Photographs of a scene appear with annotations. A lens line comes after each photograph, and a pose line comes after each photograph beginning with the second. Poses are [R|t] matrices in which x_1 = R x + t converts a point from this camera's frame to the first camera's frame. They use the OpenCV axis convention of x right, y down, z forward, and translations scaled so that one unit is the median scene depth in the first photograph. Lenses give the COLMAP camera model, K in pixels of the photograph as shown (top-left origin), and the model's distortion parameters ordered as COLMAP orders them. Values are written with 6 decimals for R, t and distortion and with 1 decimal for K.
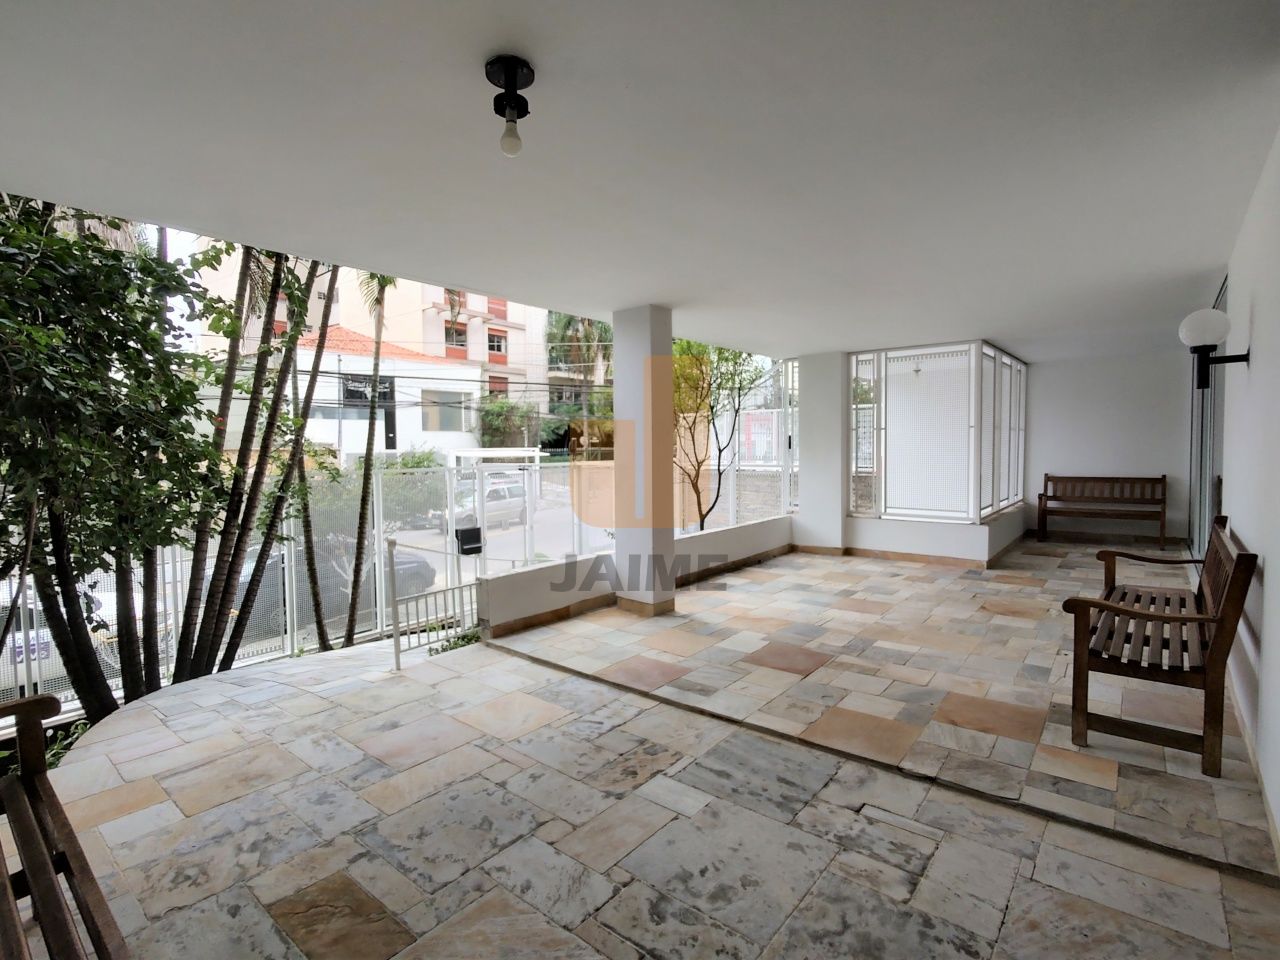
lens RADIAL K [[621.3, 0, 643.9], [0, 621.3, 473.8], [0, 0, 1]] dist [-0.003984, 0.000087]
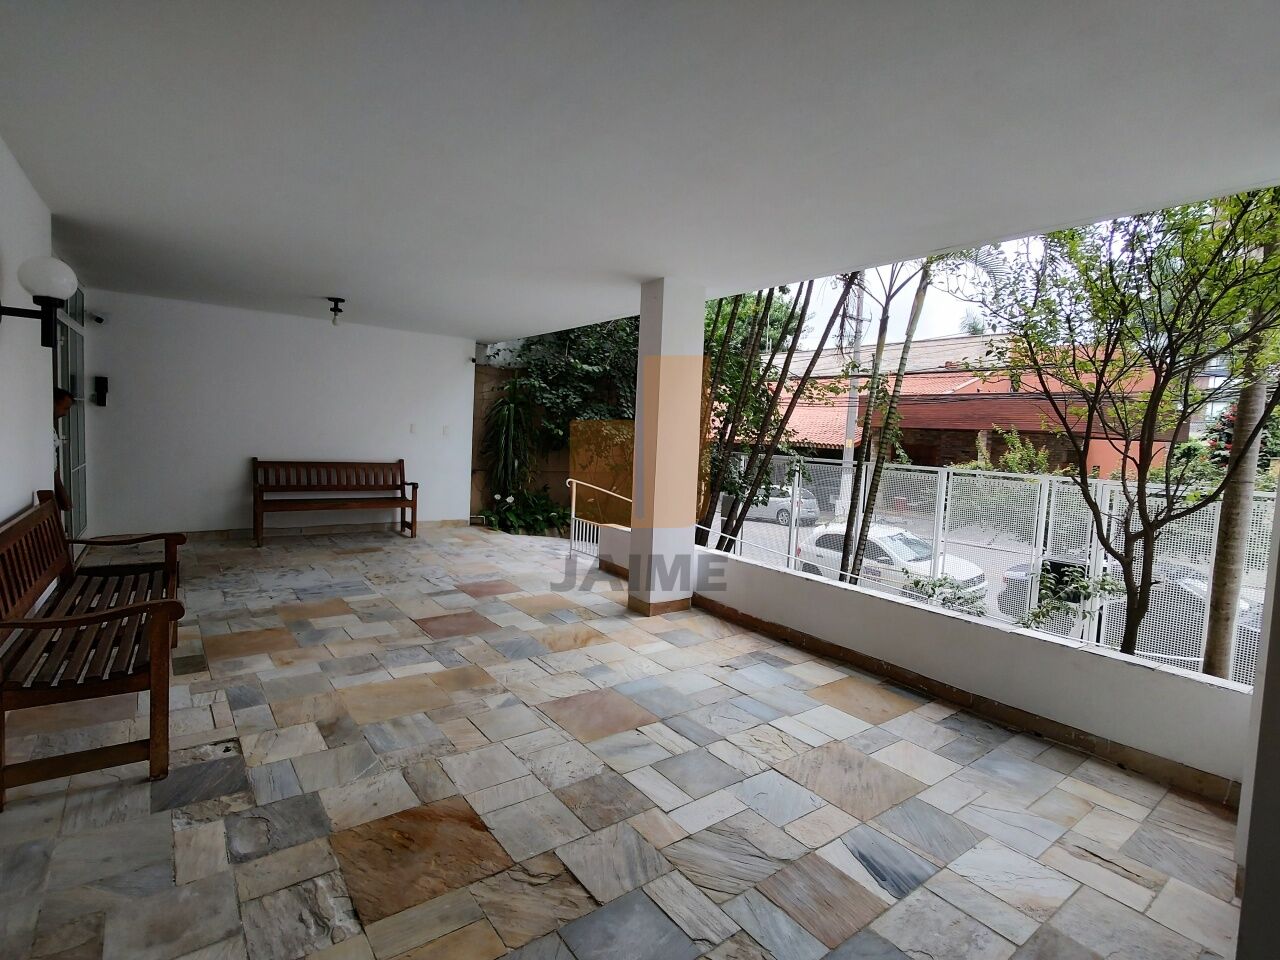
lens RADIAL K [[621.3, 0, 643.9], [0, 621.3, 473.8], [0, 0, 1]] dist [-0.003984, 0.000087]
pose [[-0.232172, 0.066895, -0.970372, 1.482474], [-0.087896, 0.992108, 0.089424, -0.106624], [0.968695, 0.106053, -0.224460, 1.919391]]
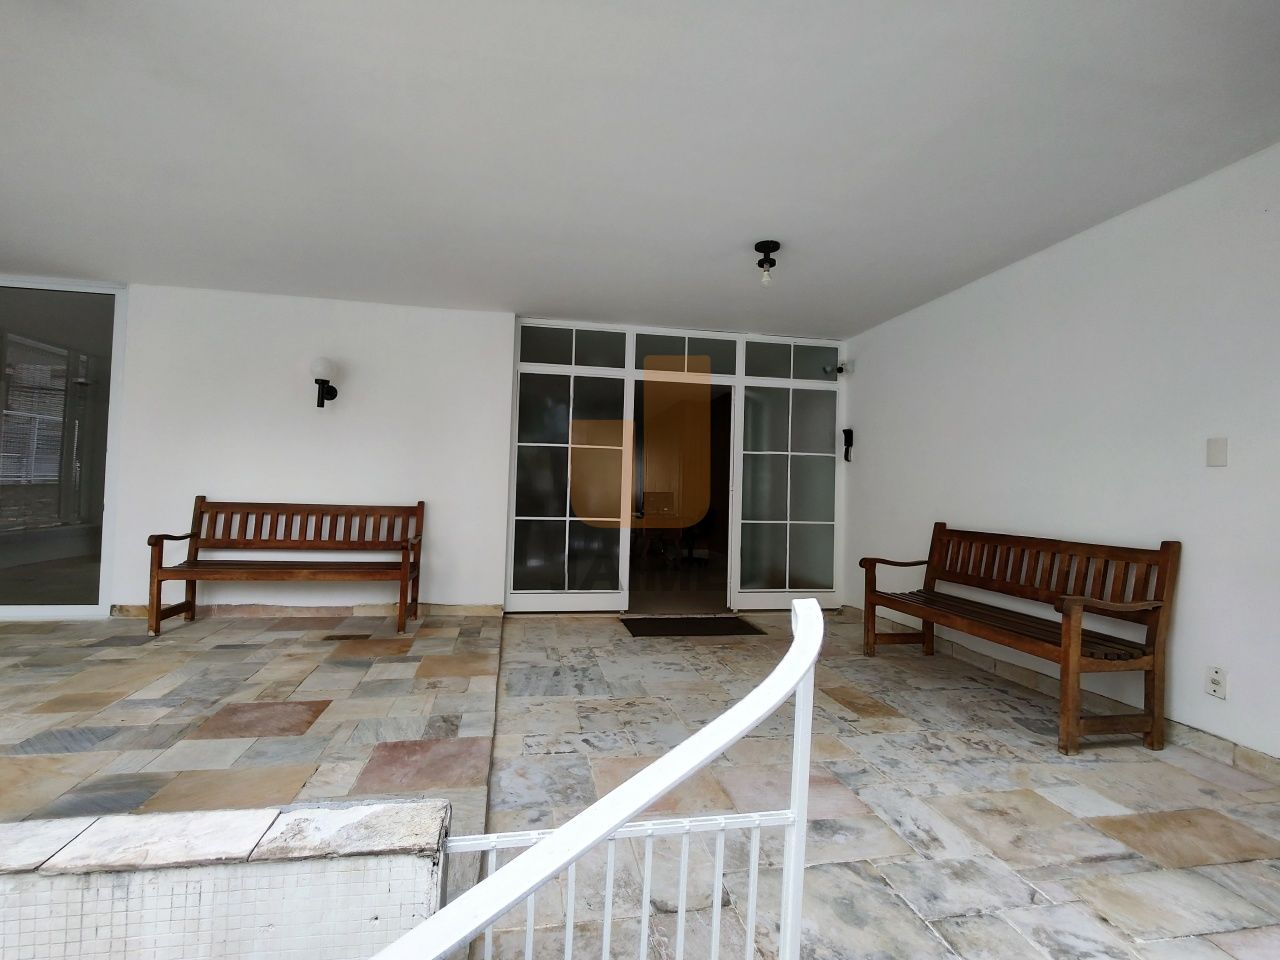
lens RADIAL K [[621.3, 0, 643.9], [0, 621.3, 473.8], [0, 0, 1]] dist [-0.003984, 0.000087]
pose [[-0.767180, 0.013613, 0.641287, -0.668927], [0.010457, 0.999907, -0.008715, 0.048060], [-0.641346, 0.000020, -0.767252, 1.579281]]
